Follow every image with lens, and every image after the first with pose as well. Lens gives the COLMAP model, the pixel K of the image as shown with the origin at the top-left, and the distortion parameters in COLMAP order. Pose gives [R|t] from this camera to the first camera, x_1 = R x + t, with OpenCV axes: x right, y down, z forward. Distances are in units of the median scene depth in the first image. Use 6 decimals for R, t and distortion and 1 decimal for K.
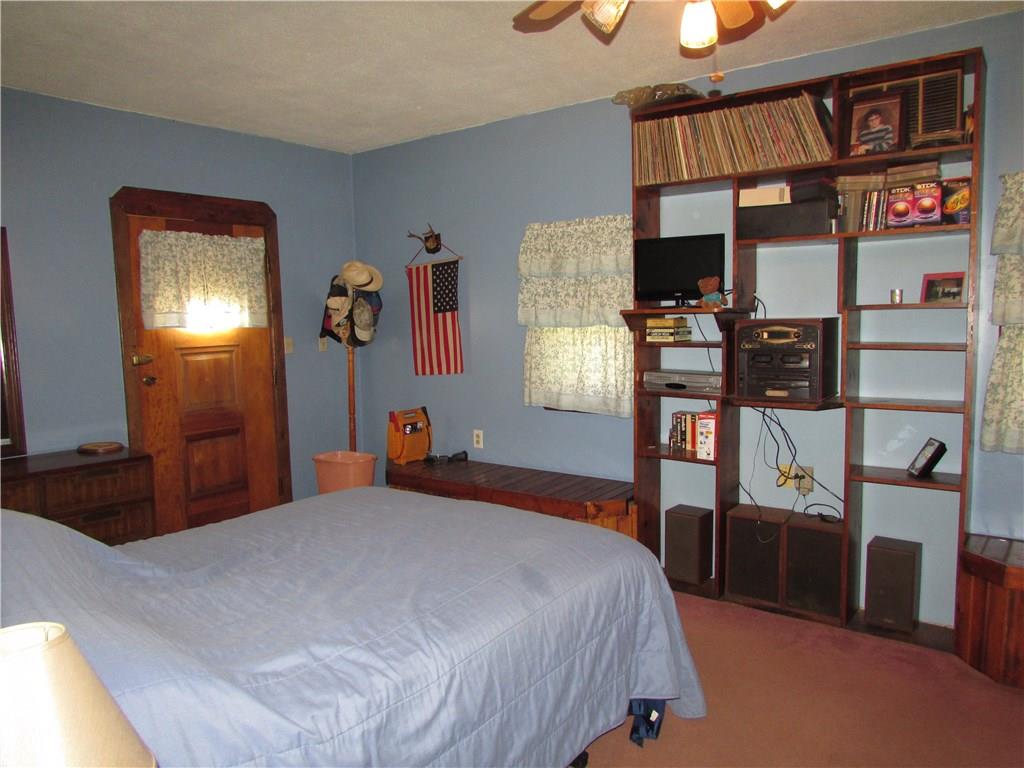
lens RADIAL K [[717.0, 0, 512.0], [0, 717.0, 384.0], [0, 0, 1]] dist [-0.037520, 0.004603]
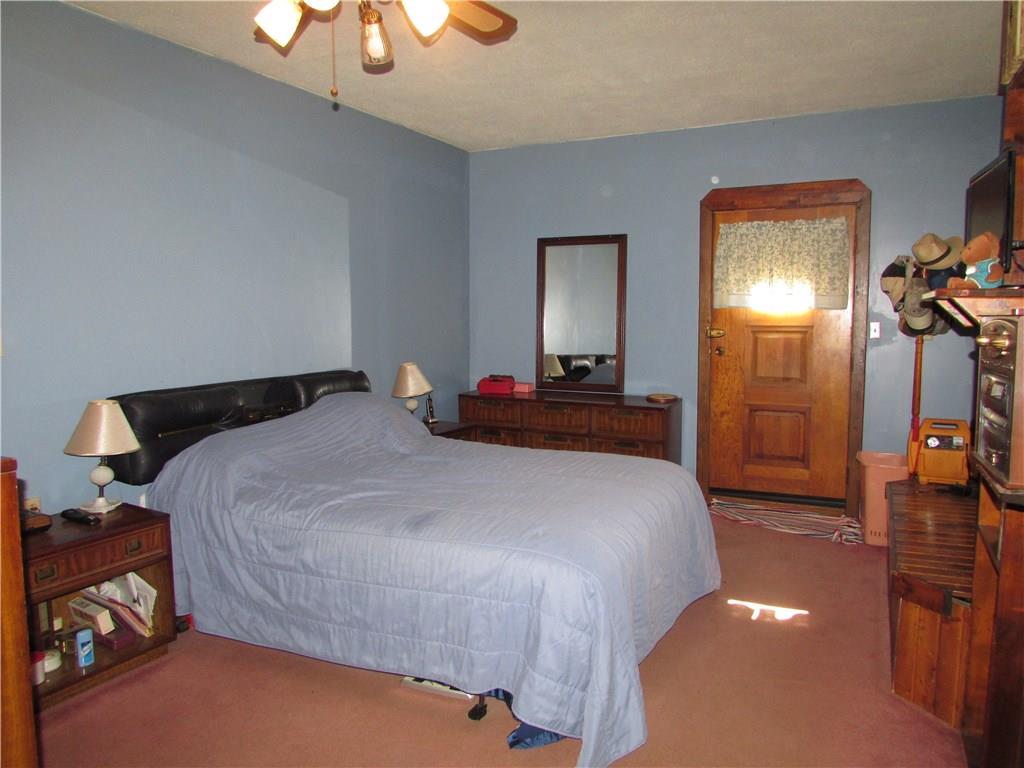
lens RADIAL K [[732.1, 0, 512.0], [0, 732.1, 384.0], [0, 0, 1]] dist [-0.029920, -0.001143]
pose [[0.199771, 0.127871, -0.971463, 0.596144], [-0.089654, 0.989675, 0.111832, -0.054907], [0.975732, 0.064755, 0.209172, 0.400191]]
